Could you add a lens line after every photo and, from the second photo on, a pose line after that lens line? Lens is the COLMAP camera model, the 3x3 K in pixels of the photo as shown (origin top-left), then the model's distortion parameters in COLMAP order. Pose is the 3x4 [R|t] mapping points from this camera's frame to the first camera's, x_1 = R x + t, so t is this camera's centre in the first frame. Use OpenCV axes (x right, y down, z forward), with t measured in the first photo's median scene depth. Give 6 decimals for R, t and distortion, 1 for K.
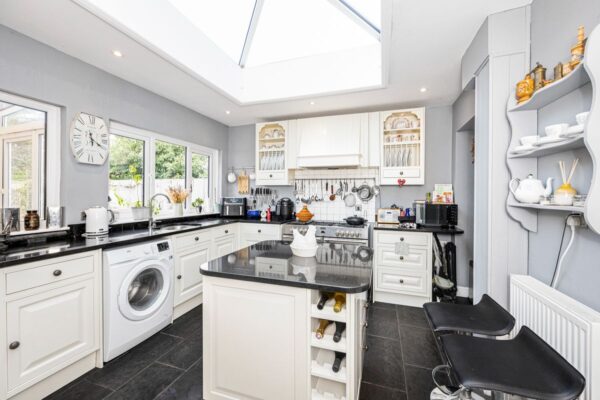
lens RADIAL K [[245.2, 0, 300.3], [0, 245.2, 196.1], [0, 0, 1]] dist [0.000922, 0.000110]
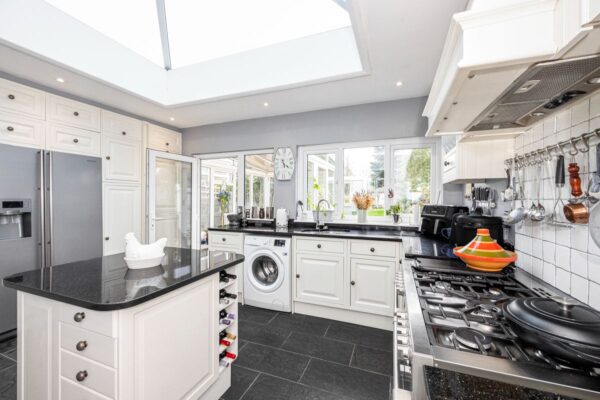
lens RADIAL K [[245.2, 0, 301.3], [0, 245.2, 200.1], [0, 0, 1]] dist [0.000922, 0.000110]
pose [[-0.043013, -0.001829, -0.999073, 0.621720], [-0.008939, 0.999959, -0.001446, -0.004709], [0.999035, 0.008869, -0.043028, 1.109966]]
